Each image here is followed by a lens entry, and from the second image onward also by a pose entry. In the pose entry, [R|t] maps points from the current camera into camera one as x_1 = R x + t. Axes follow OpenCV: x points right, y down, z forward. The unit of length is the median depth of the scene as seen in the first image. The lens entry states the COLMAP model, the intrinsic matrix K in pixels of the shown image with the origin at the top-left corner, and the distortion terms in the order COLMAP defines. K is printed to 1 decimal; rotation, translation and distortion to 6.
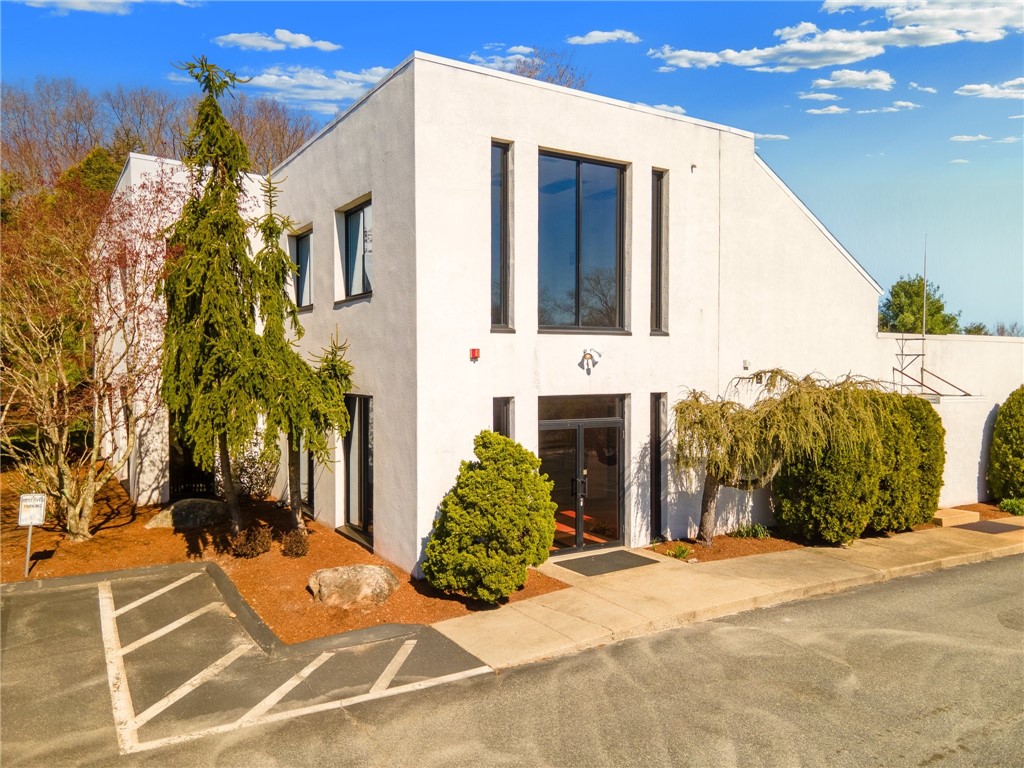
lens RADIAL K [[755.8, 0, 510.2], [0, 755.8, 382.0], [0, 0, 1]] dist [0.050409, 0.005867]
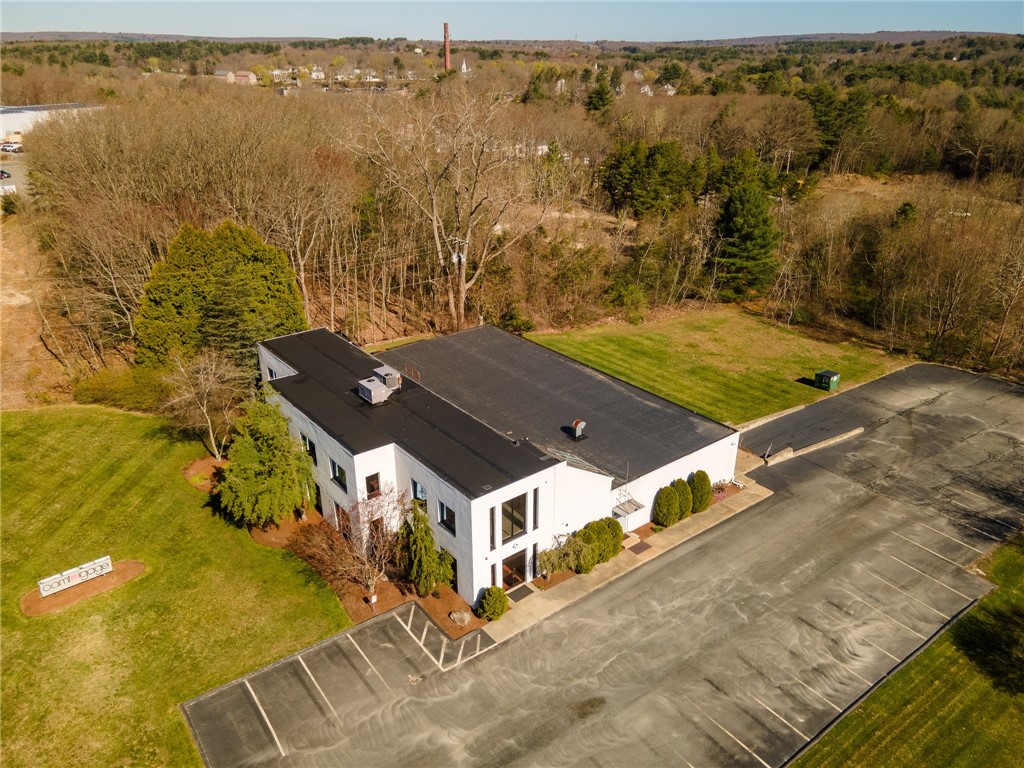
lens RADIAL K [[755.8, 0, 513.6], [0, 755.8, 384.5], [0, 0, 1]] dist [0.050409, 0.005867]
pose [[0.993618, -0.046125, 0.102935, -0.272123], [0.002799, 0.922372, 0.386292, -2.400140], [-0.112763, -0.383538, 0.916615, -2.268414]]
